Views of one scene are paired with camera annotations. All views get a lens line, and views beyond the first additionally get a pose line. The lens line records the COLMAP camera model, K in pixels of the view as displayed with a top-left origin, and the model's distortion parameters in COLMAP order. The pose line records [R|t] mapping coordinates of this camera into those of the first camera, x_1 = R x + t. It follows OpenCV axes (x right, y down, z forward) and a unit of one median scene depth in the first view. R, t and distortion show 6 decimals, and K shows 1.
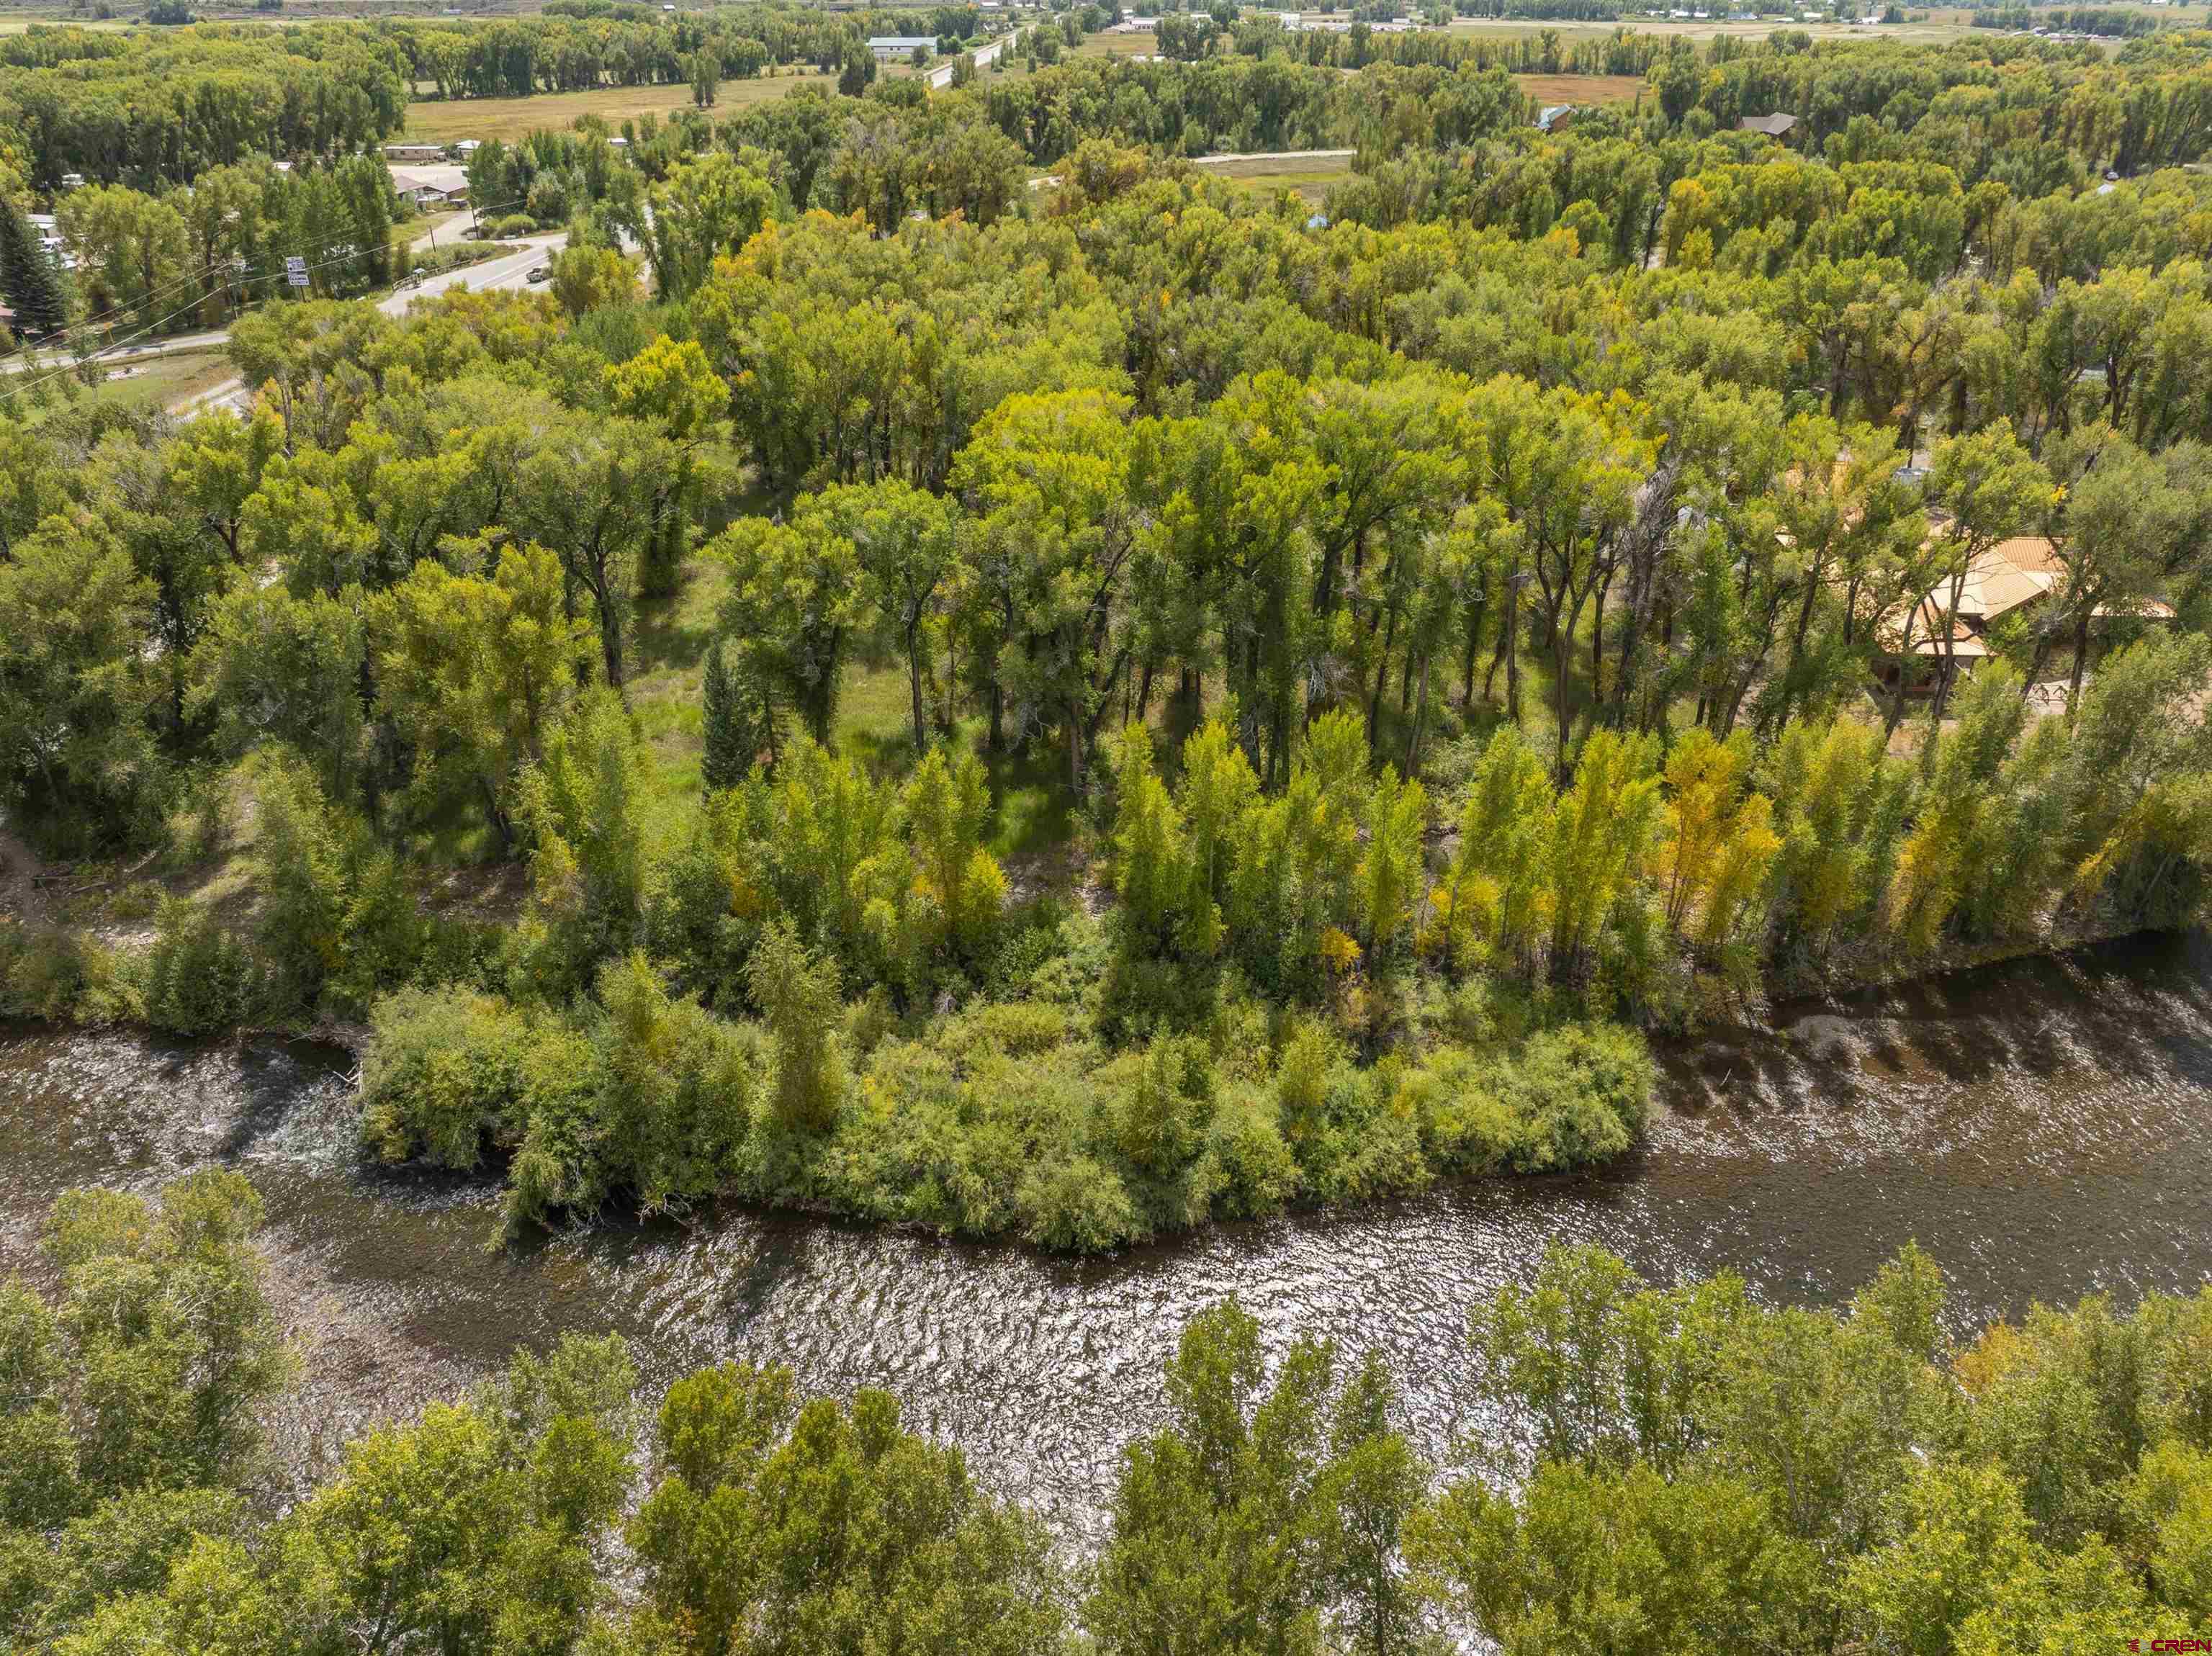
lens RADIAL K [[1533.3, 0, 1097.7], [0, 1533.3, 832.0], [0, 0, 1]] dist [-0.074940, 0.047043]
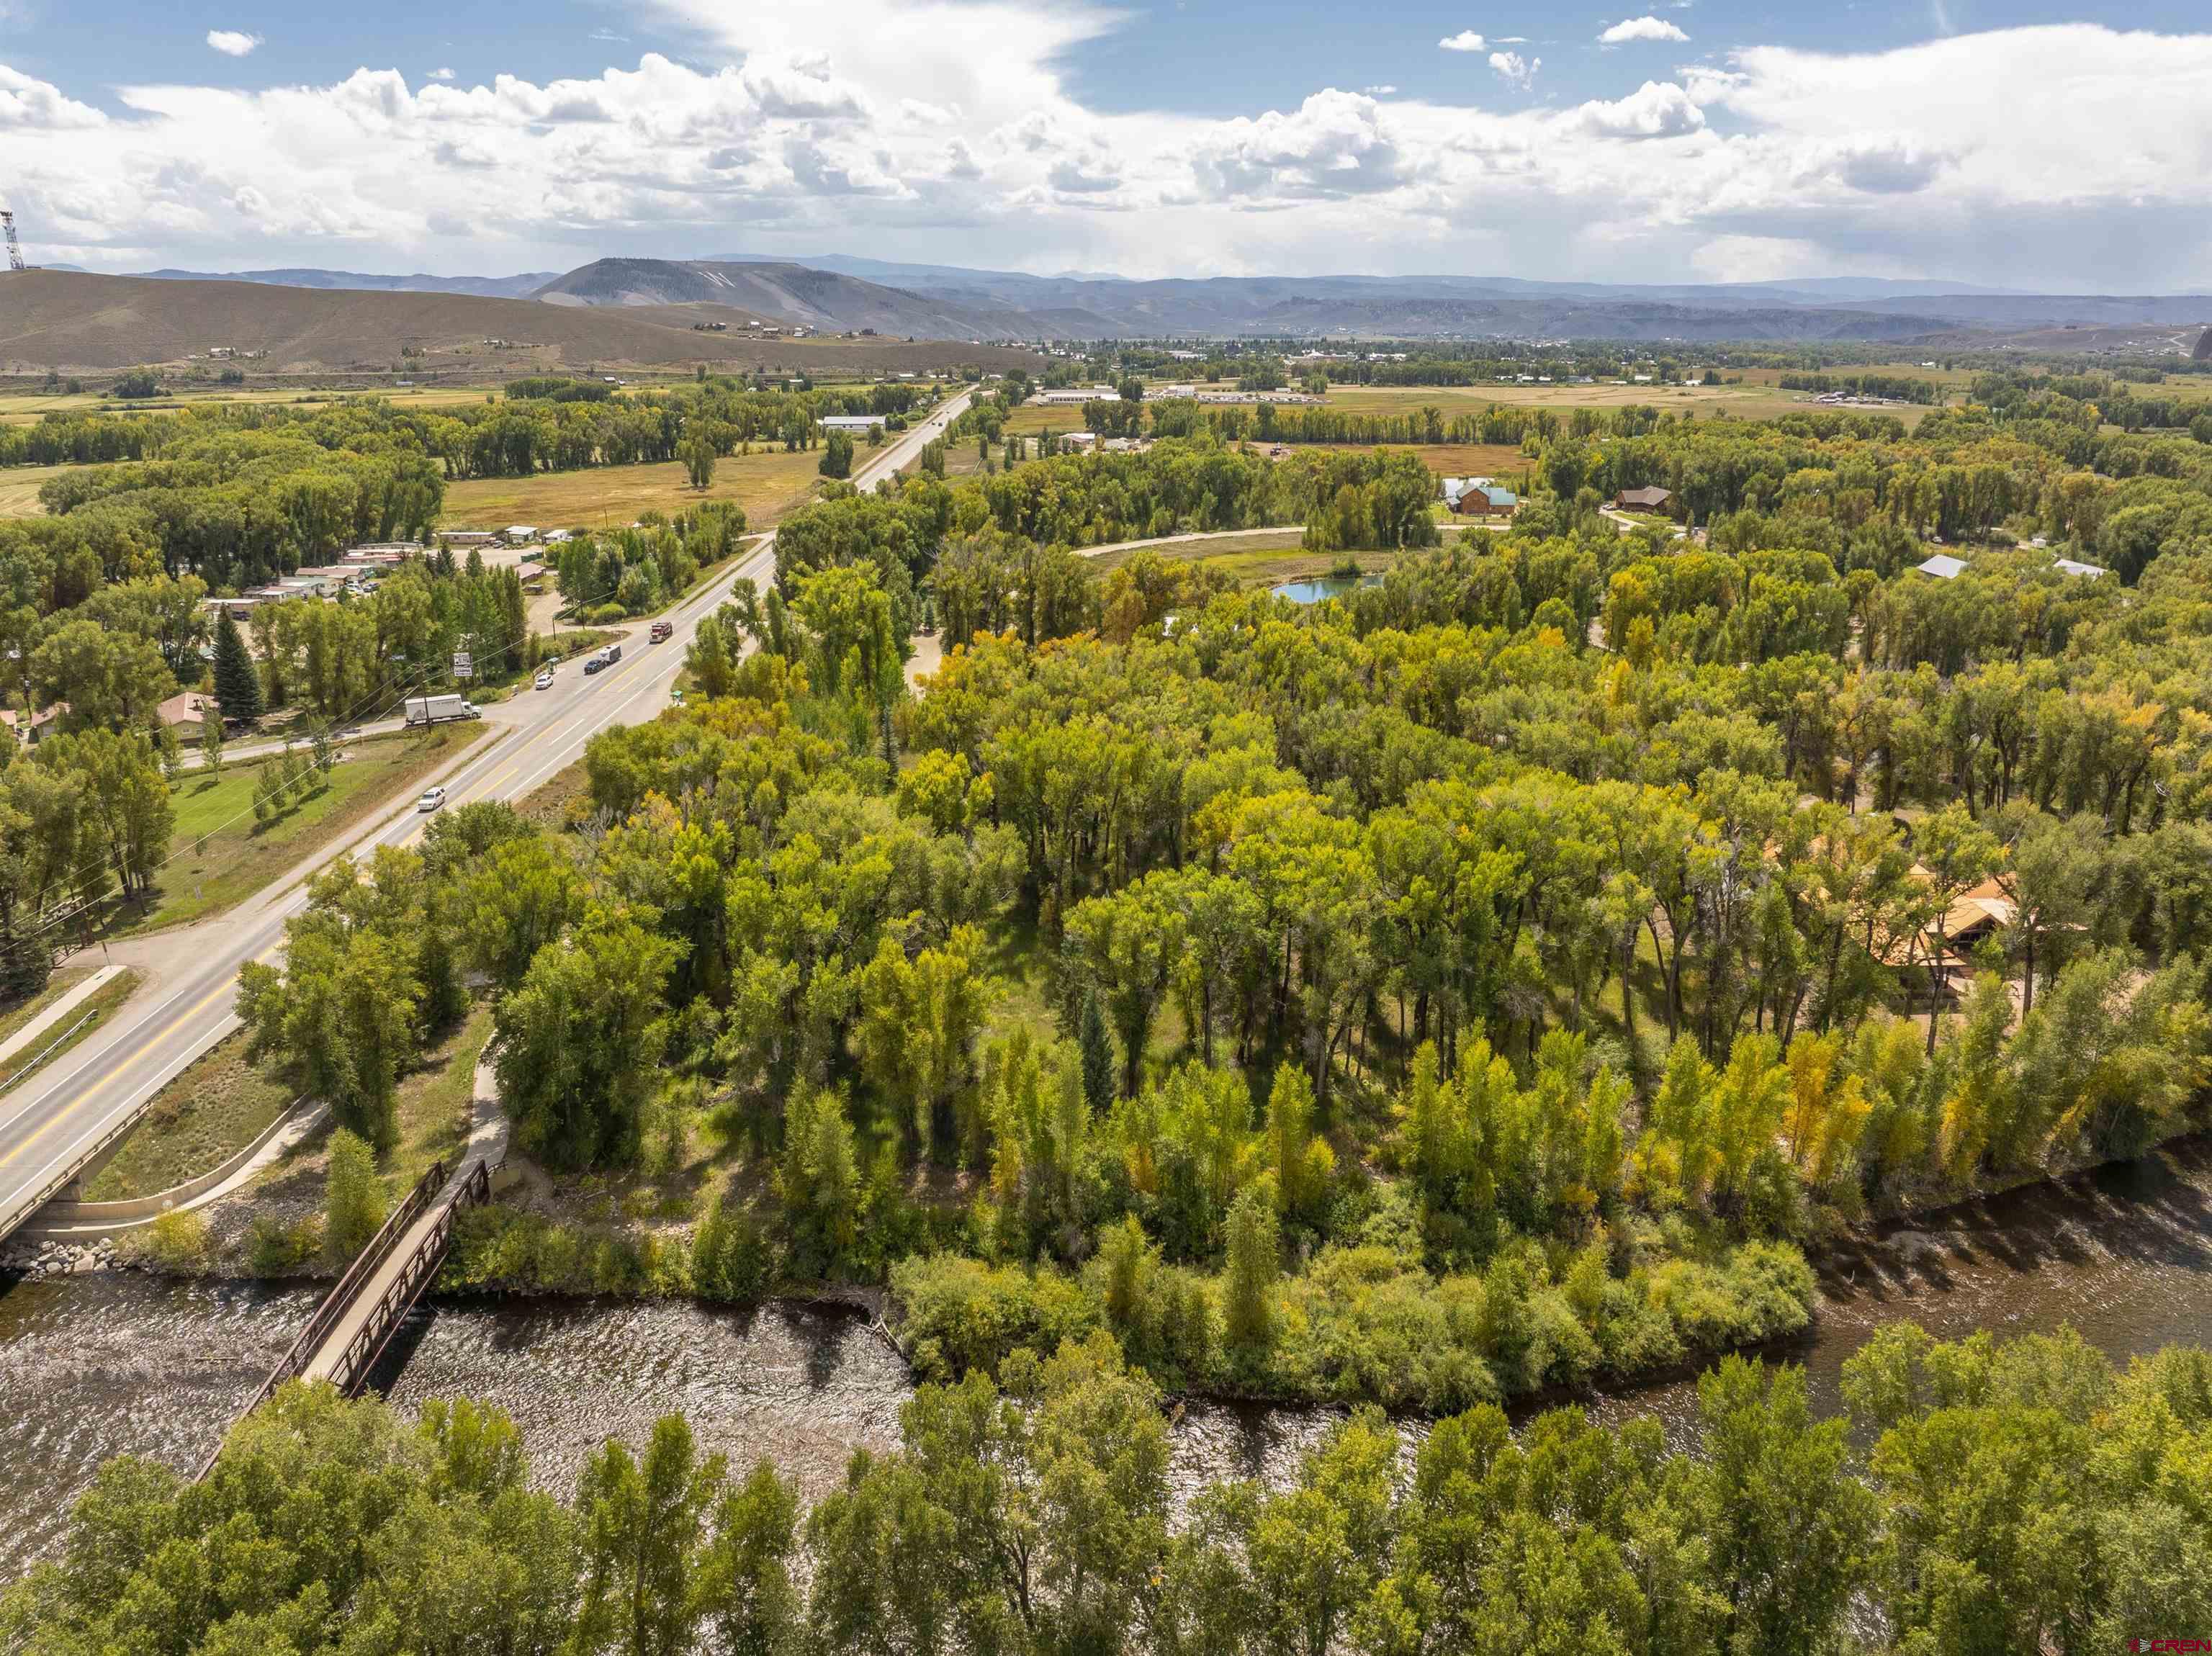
lens RADIAL K [[1532.9, 0, 1106.0], [0, 1532.9, 828.0], [0, 0, 1]] dist [-0.048476, 0.006358]
pose [[0.997058, -0.022491, 0.073279, -0.342818], [0.037116, 0.978096, -0.204817, 0.013689], [-0.067068, 0.206934, 0.976053, -0.377588]]
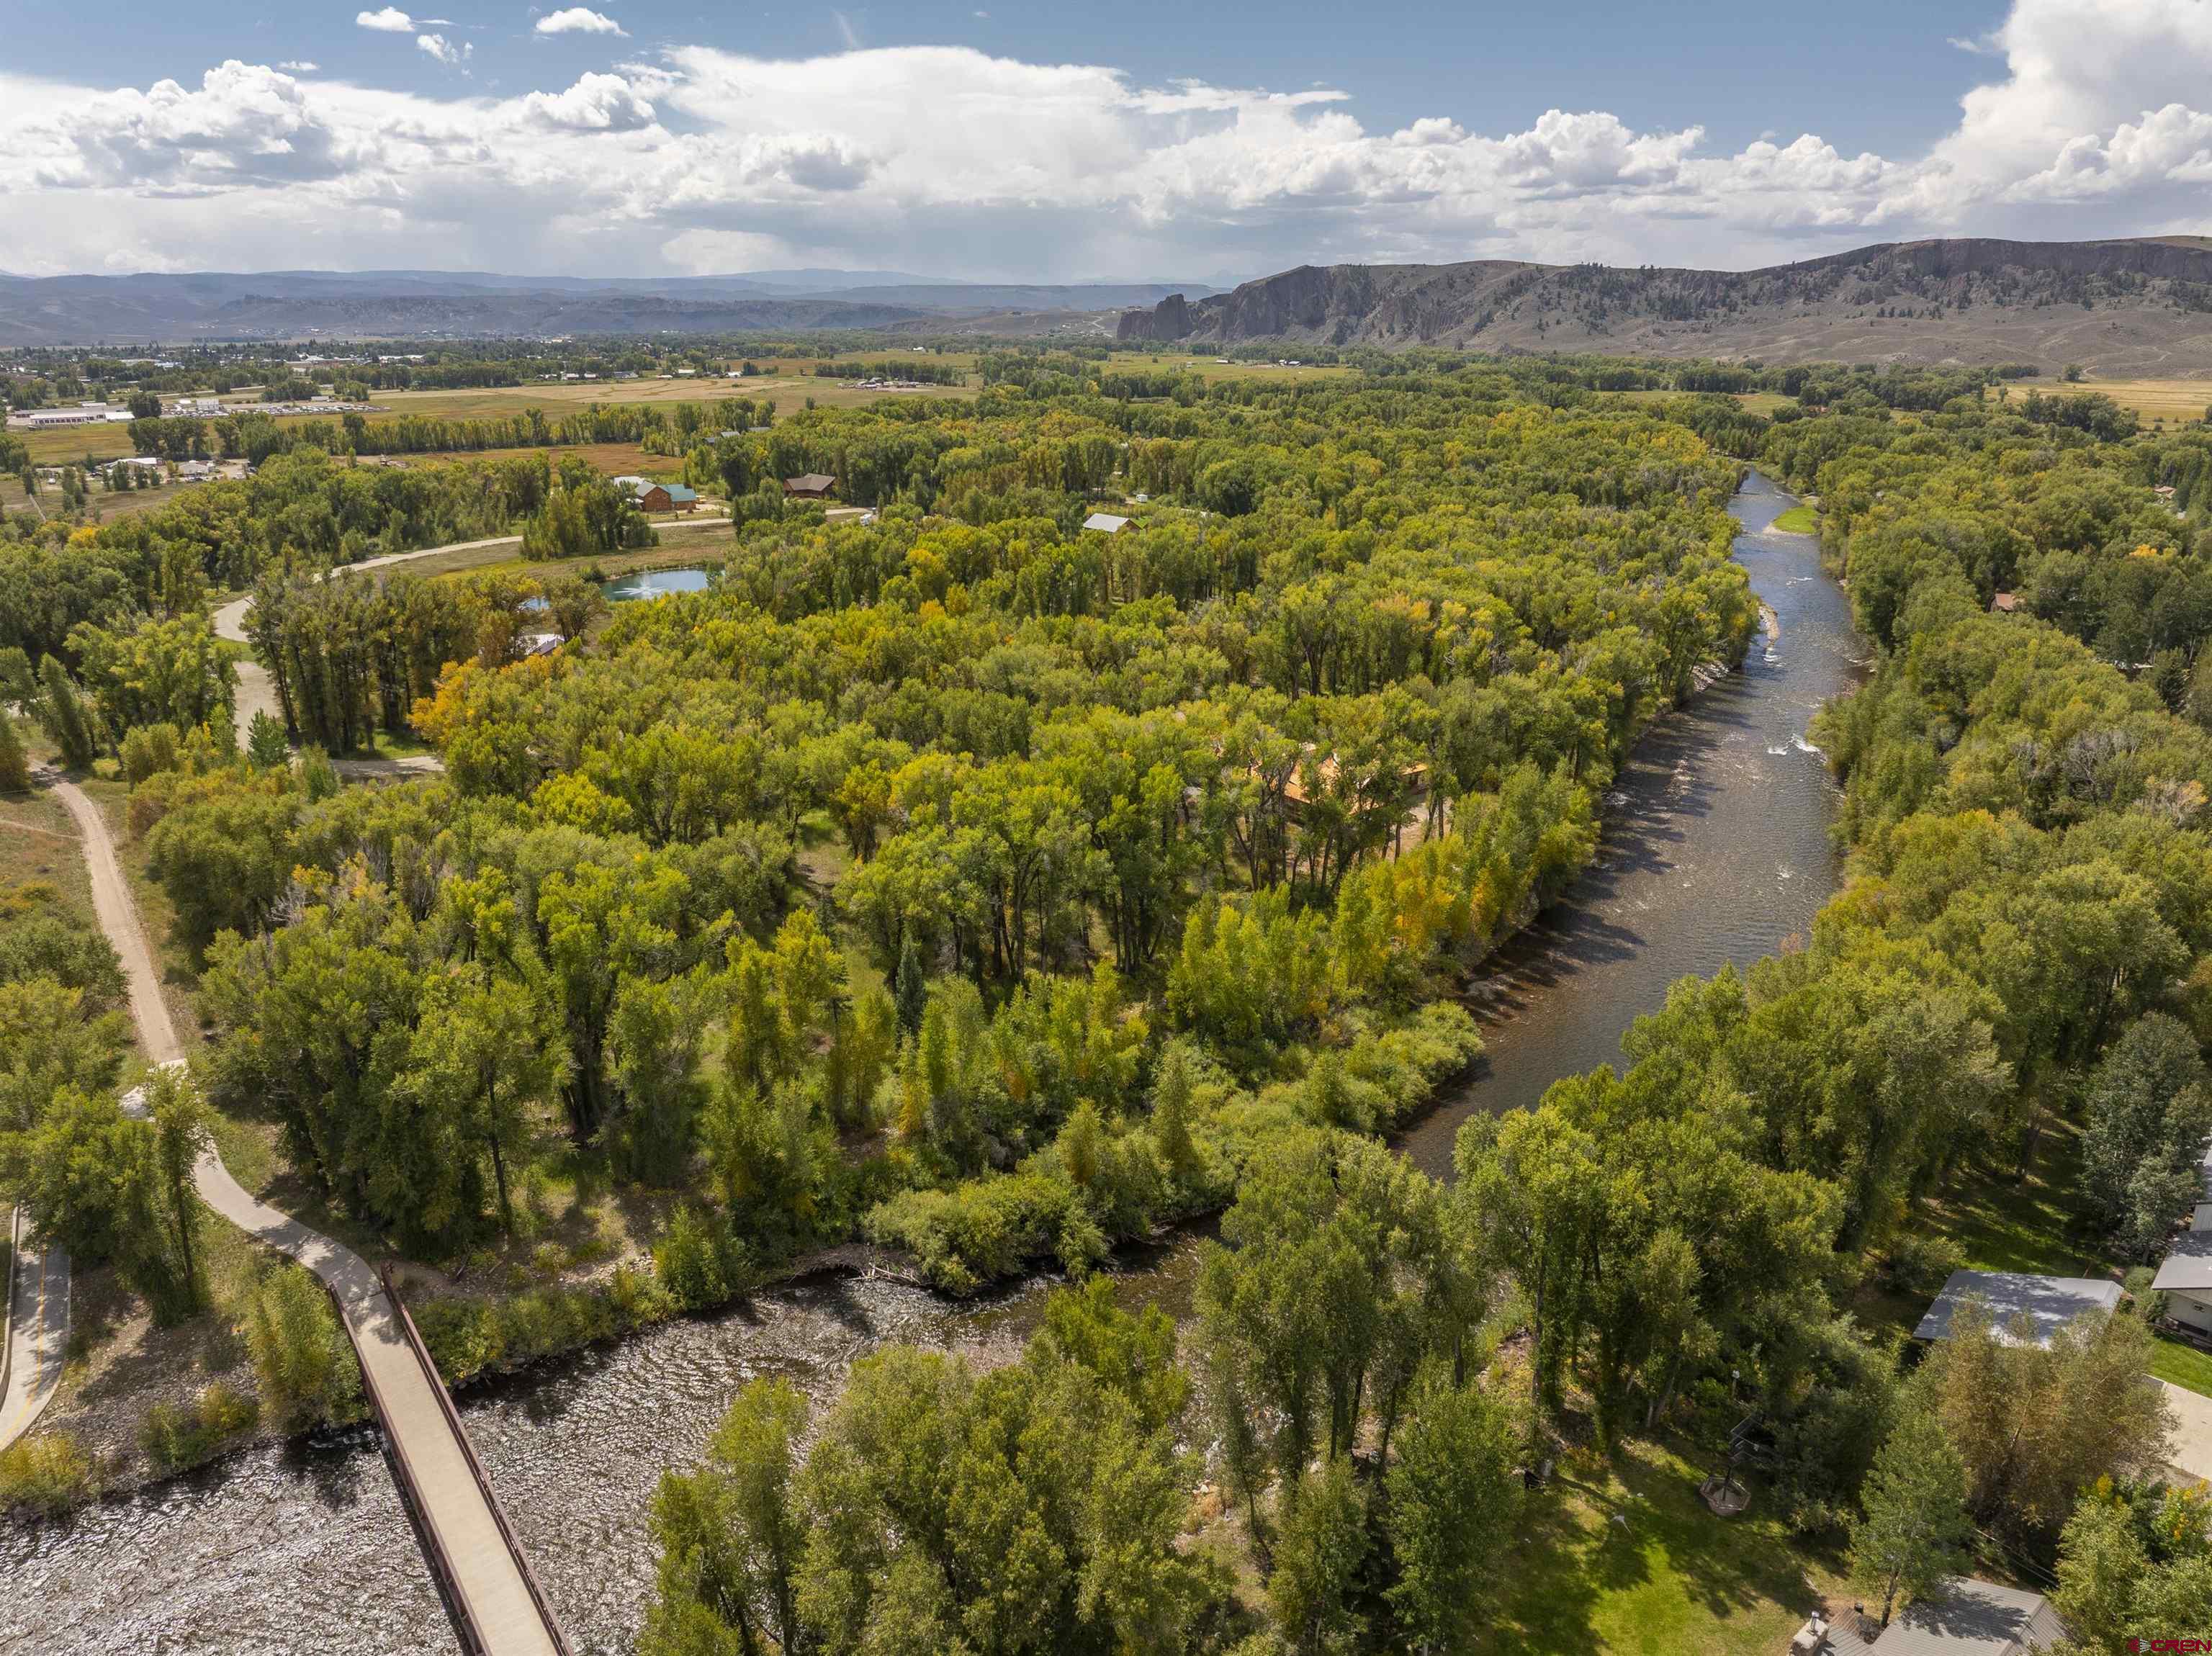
lens RADIAL K [[1532.9, 0, 1106.0], [0, 1532.9, 828.0], [0, 0, 1]] dist [-0.048476, 0.006358]
pose [[0.777397, -0.197865, 0.597079, -0.987969], [0.315221, 0.943987, -0.097591, -0.023471], [-0.544325, 0.264079, 0.796224, -0.356513]]
